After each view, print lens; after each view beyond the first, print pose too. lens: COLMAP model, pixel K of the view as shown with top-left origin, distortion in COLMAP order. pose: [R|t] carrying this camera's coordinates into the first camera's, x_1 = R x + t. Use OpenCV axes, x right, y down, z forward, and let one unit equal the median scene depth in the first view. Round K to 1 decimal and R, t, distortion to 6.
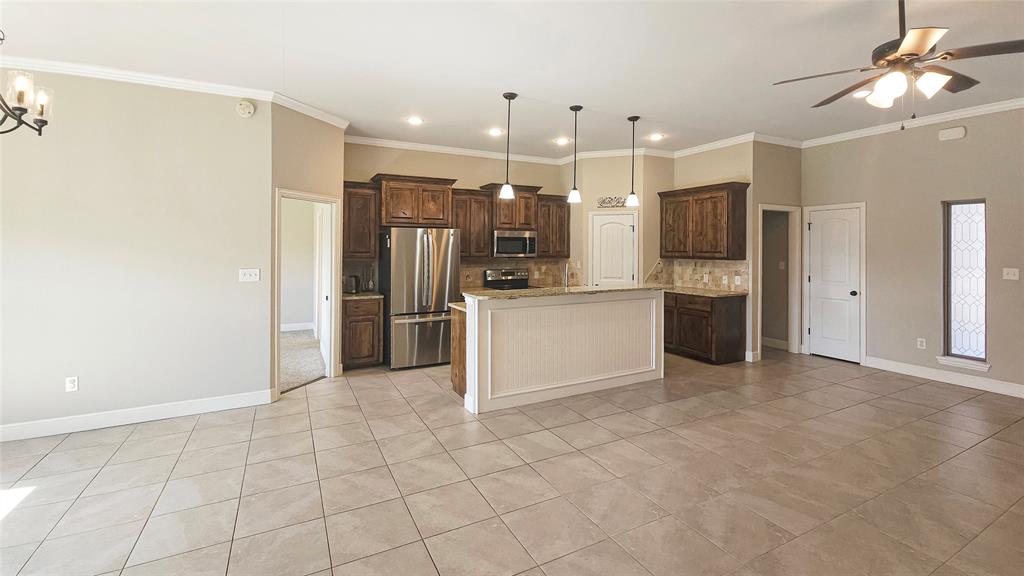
lens RADIAL K [[436.2, 0, 512.0], [0, 436.2, 288.0], [0, 0, 1]] dist [0.000304, -0.000142]
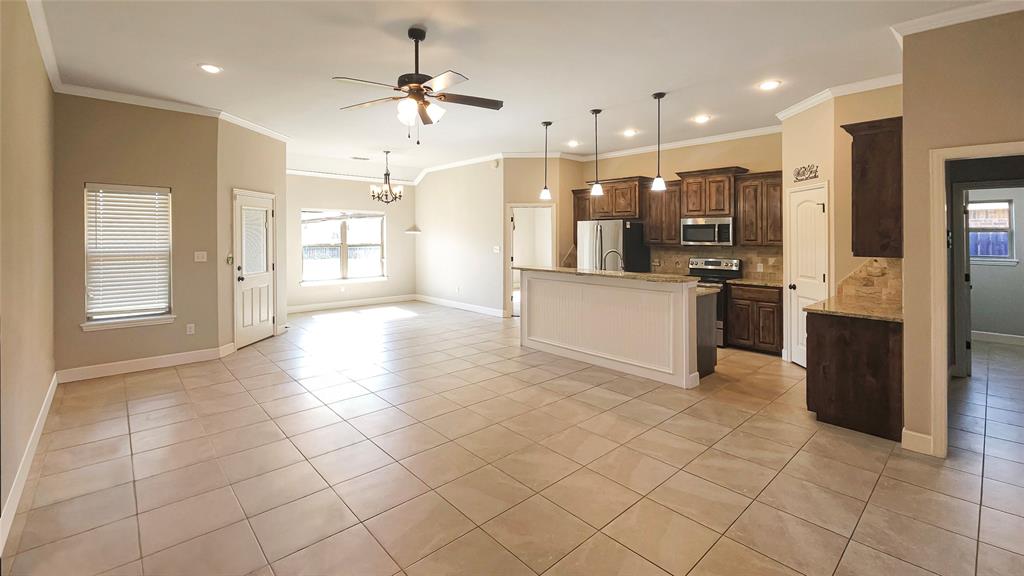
lens RADIAL K [[436.2, 0, 512.0], [0, 436.2, 288.0], [0, 0, 1]] dist [0.000304, -0.000142]
pose [[0.261171, 0.115129, -0.958402, 0.858847], [-0.095036, 0.991105, 0.093159, -0.027646], [0.960603, 0.066753, 0.269789, 0.352427]]
